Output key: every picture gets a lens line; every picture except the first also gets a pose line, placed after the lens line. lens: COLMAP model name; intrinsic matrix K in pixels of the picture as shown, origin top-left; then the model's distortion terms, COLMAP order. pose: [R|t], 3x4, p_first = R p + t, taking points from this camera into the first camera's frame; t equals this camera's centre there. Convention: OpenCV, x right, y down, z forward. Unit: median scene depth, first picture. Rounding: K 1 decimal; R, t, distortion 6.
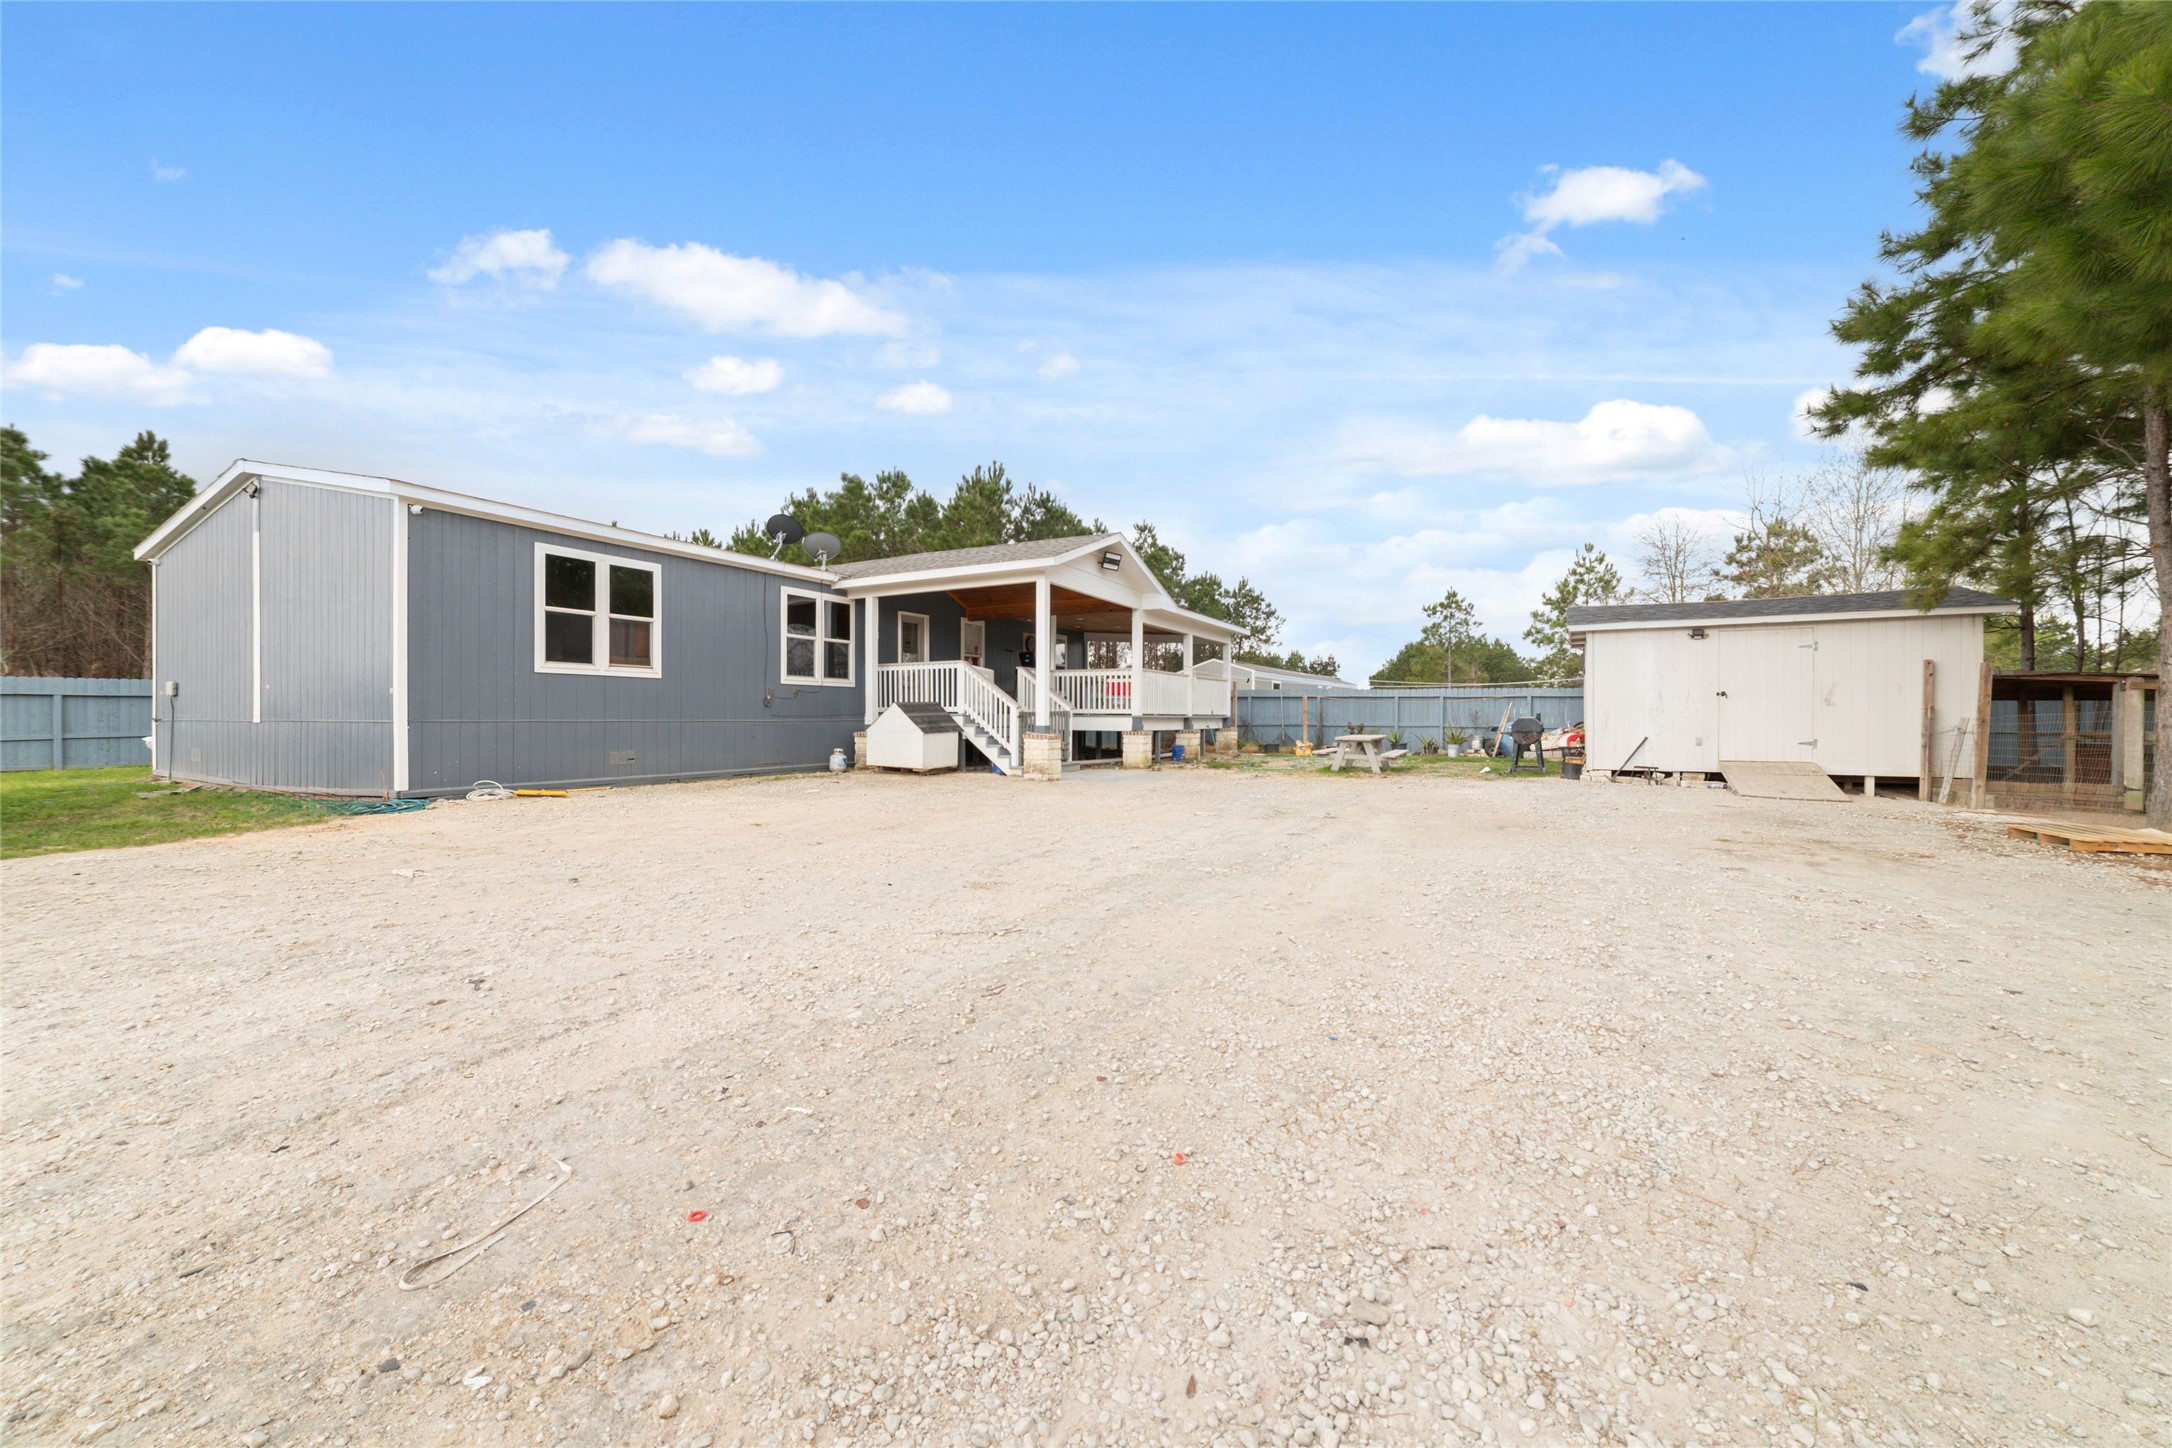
lens RADIAL K [[823.3, 0, 1093.2], [0, 823.3, 721.2], [0, 0, 1]] dist [-0.026255, 0.008898]
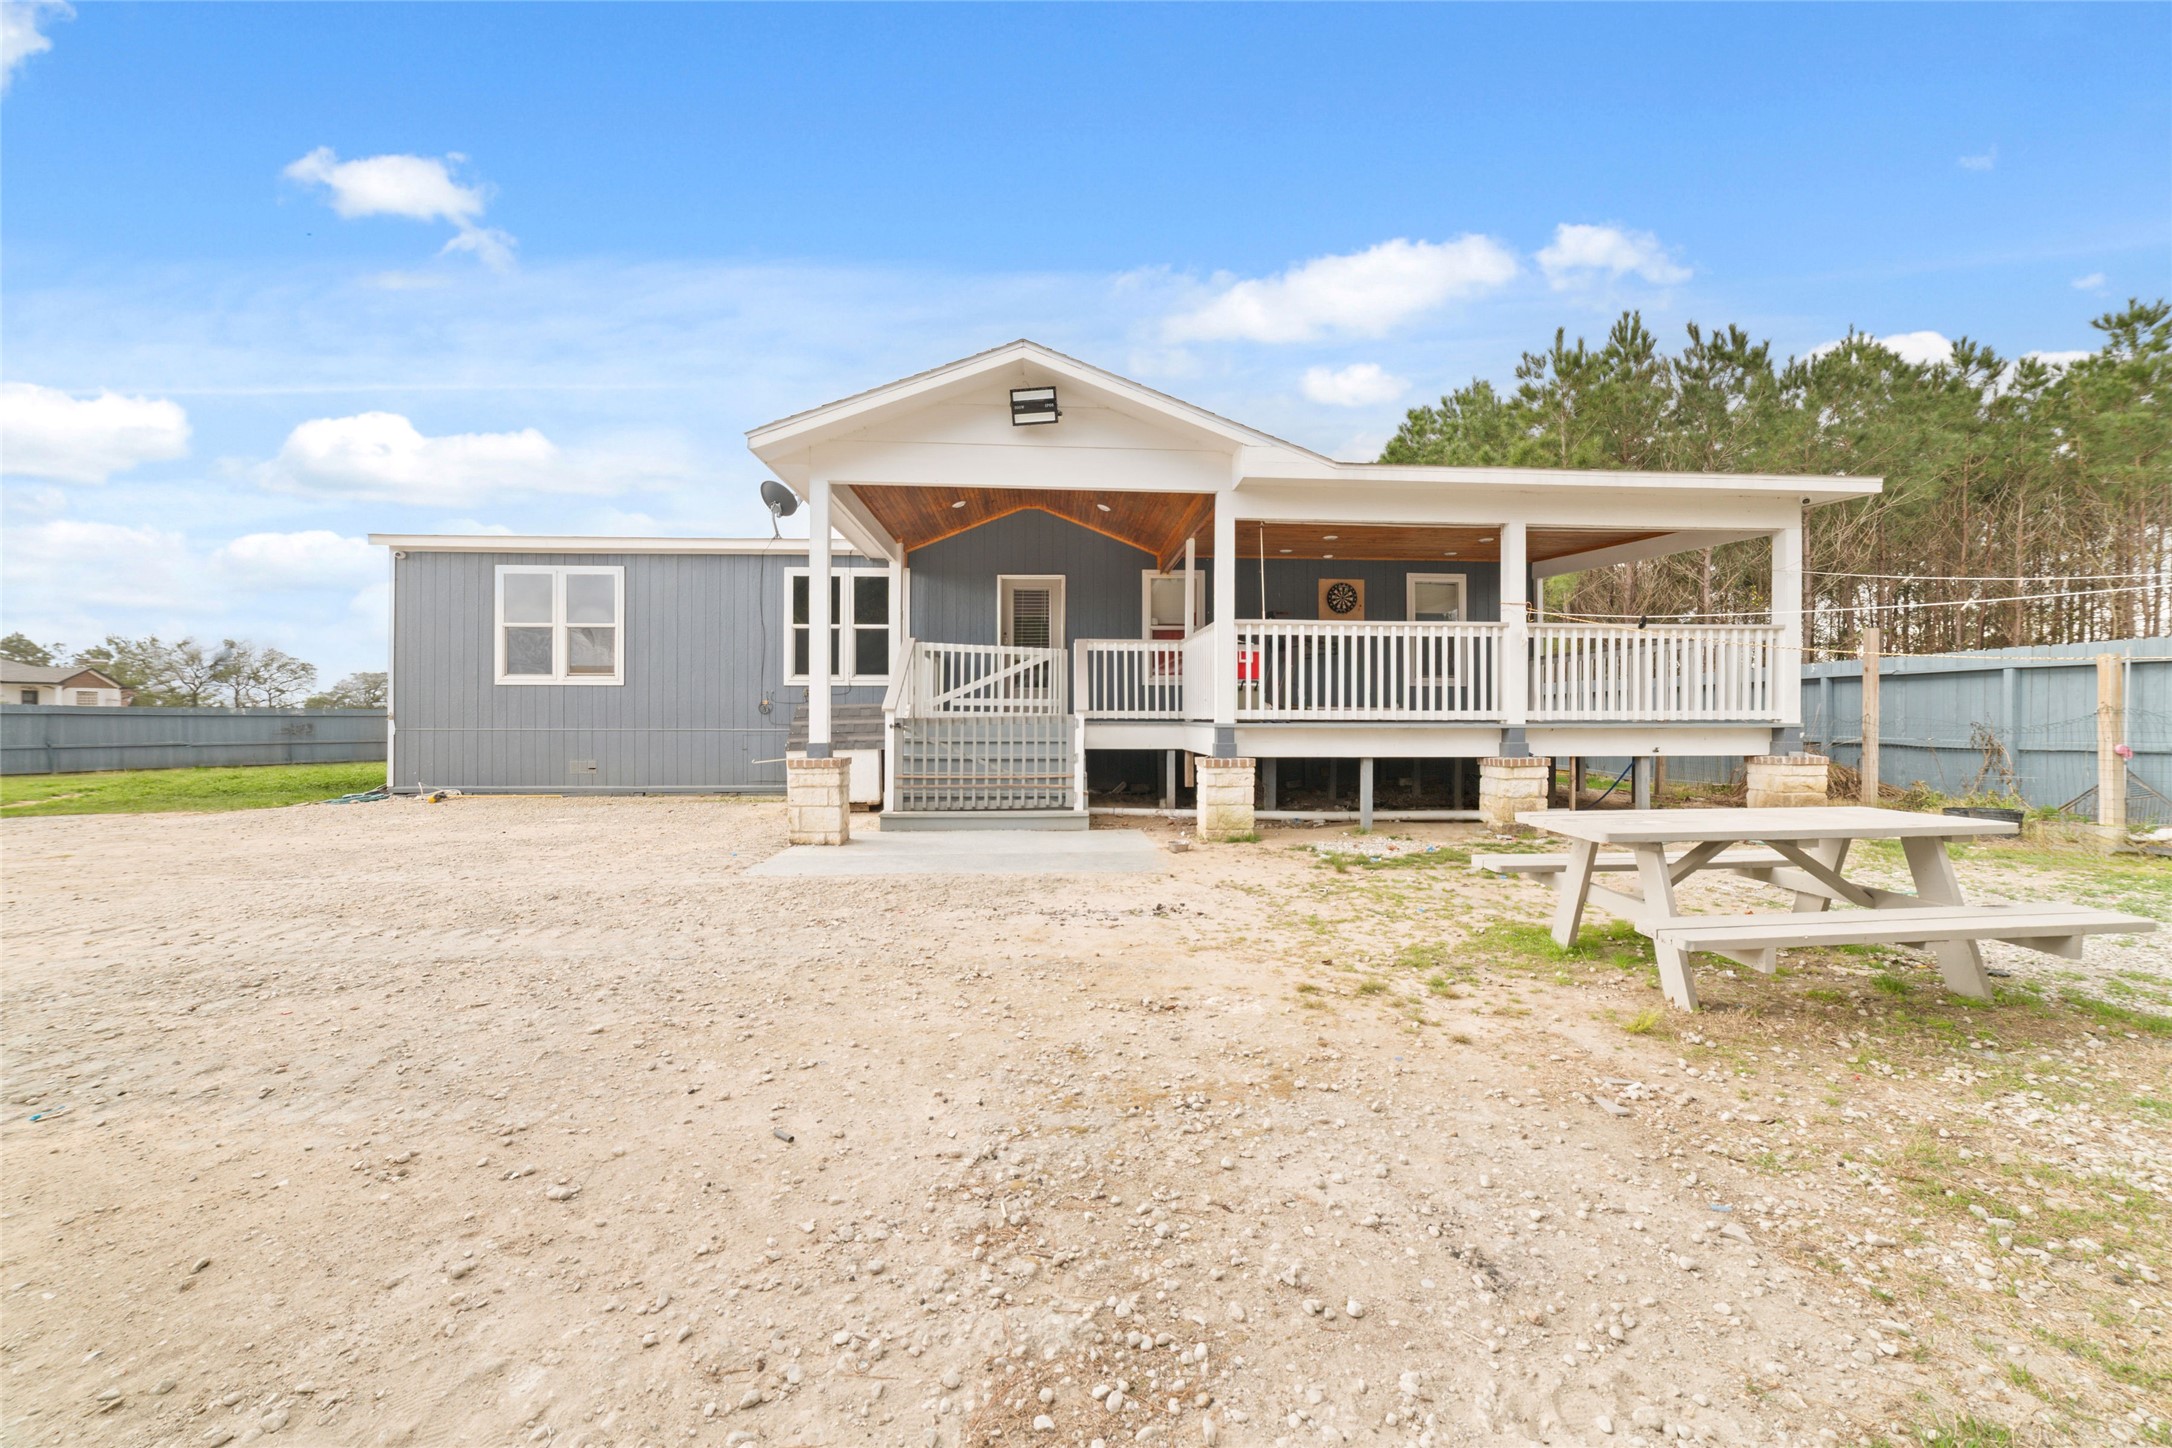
lens RADIAL K [[823.3, 0, 1093.2], [0, 823.3, 721.2], [0, 0, 1]] dist [-0.026255, 0.008898]
pose [[0.511803, -0.010110, -0.859043, 0.498699], [-0.005638, 0.999870, -0.015127, 0.000475], [0.859084, 0.012585, 0.511679, 0.858588]]
